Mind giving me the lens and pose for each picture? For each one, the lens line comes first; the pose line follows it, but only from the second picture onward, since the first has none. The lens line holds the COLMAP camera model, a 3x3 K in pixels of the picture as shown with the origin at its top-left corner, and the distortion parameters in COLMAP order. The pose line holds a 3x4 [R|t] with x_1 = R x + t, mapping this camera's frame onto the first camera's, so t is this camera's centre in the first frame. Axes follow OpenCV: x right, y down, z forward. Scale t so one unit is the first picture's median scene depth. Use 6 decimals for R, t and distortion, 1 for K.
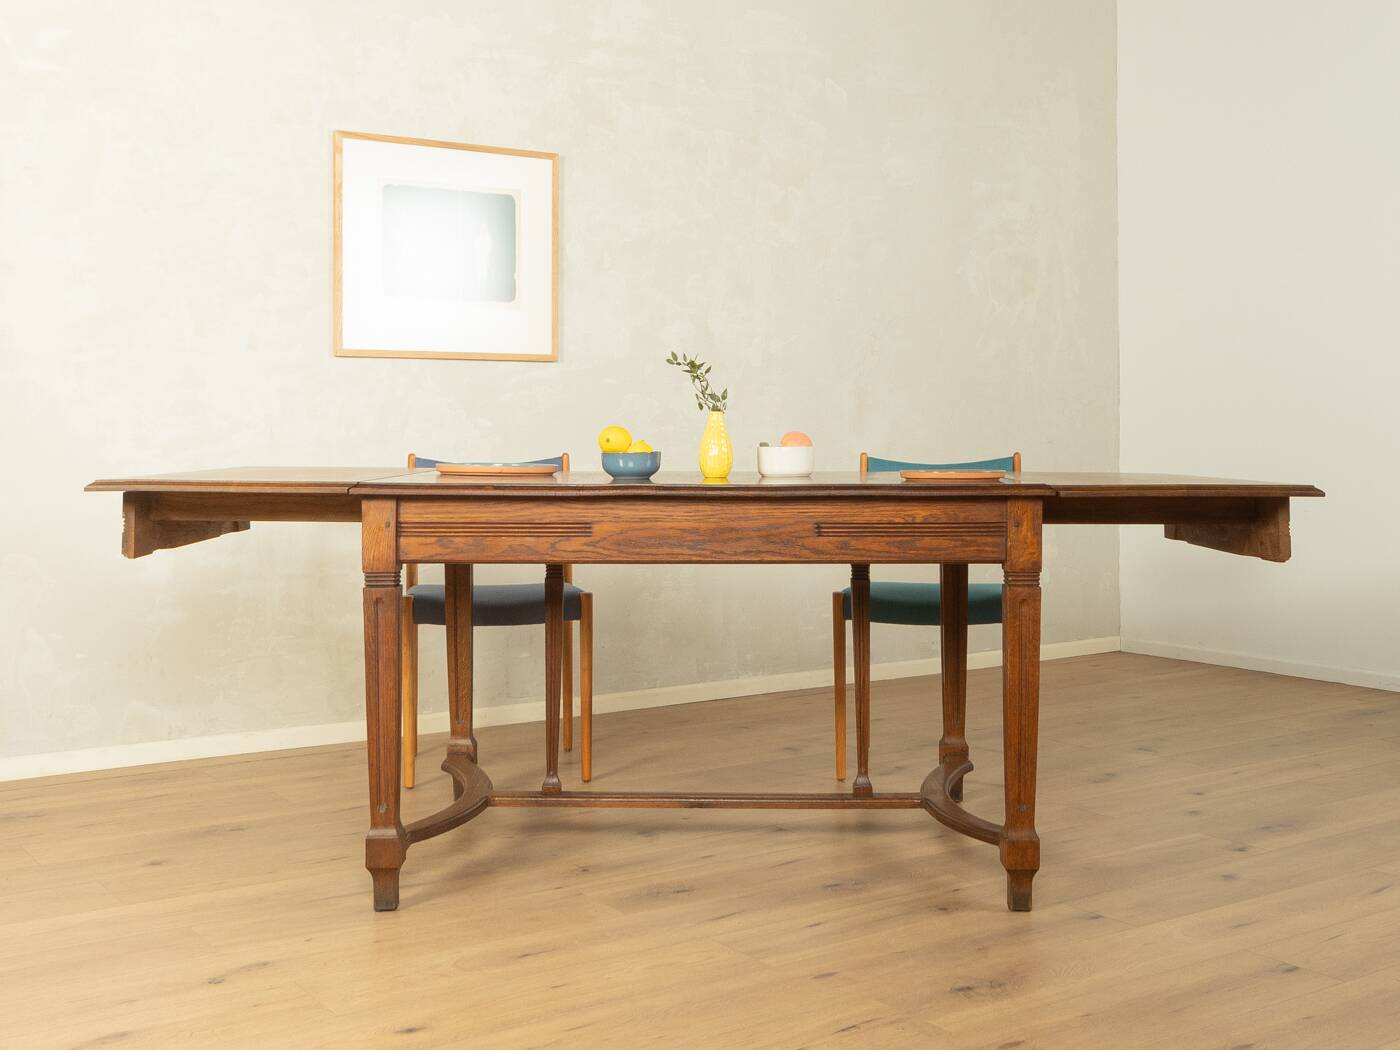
lens RADIAL K [[1639.9, 0, 707.7], [0, 1639.9, 436.0], [0, 0, 1]] dist [0.009490, -0.003218]
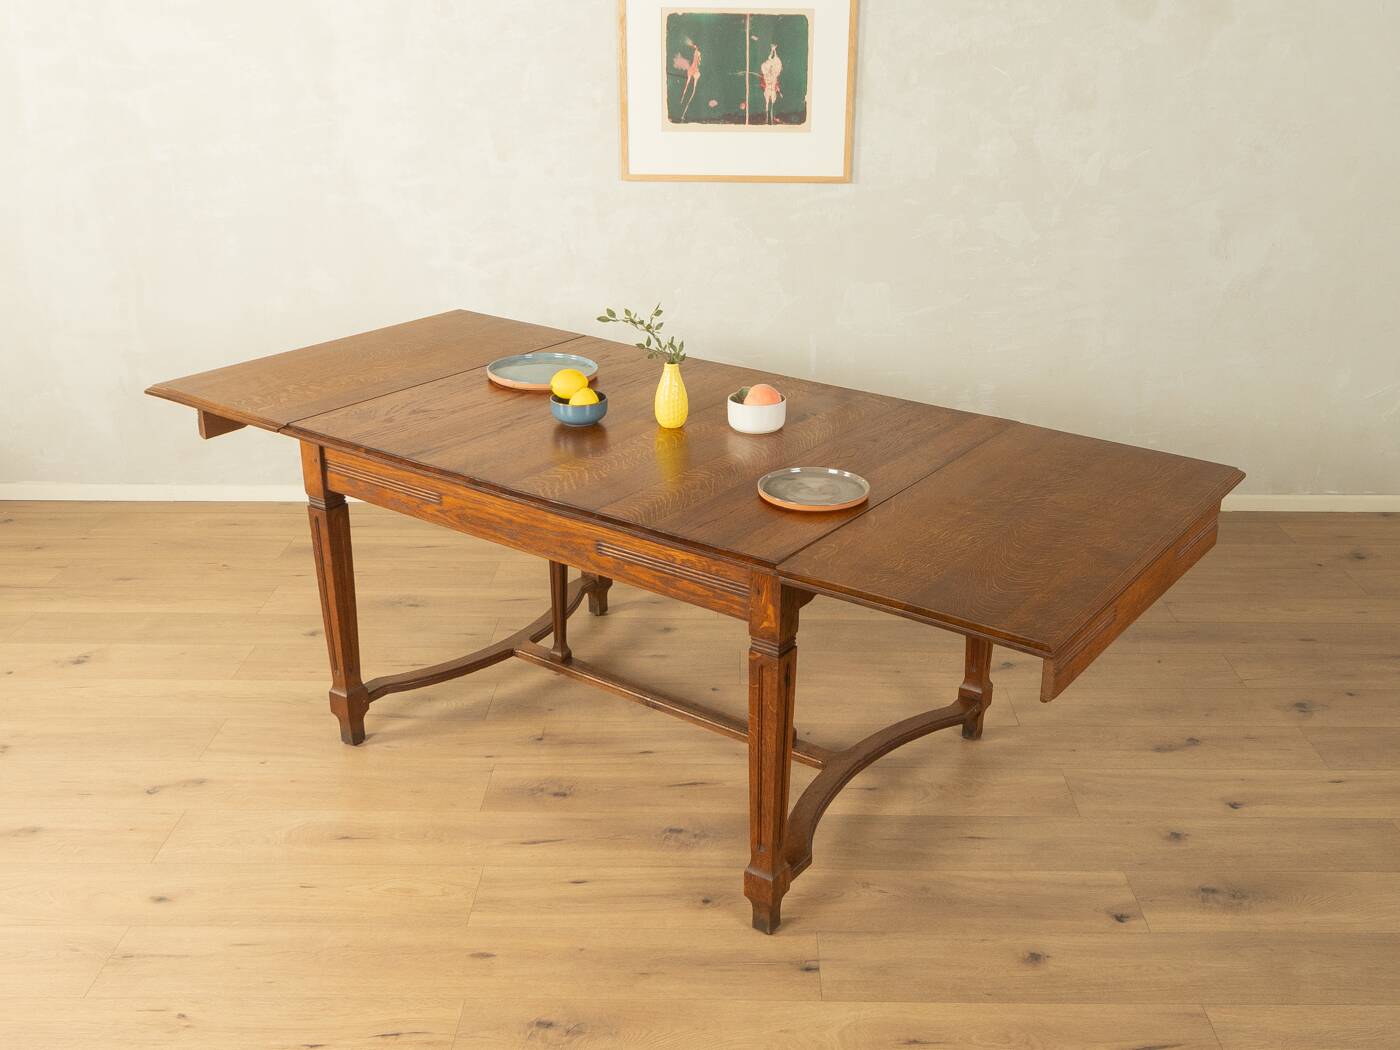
lens RADIAL K [[1370.3, 0, 741.8], [0, 1370.3, 502.6], [0, 0, 1]] dist [0.006855, 0.007617]
pose [[0.825642, 0.210435, -0.523480, 0.575469], [-0.015016, 0.935705, 0.352463, -0.267250], [0.563994, -0.283148, 0.775718, 0.400667]]
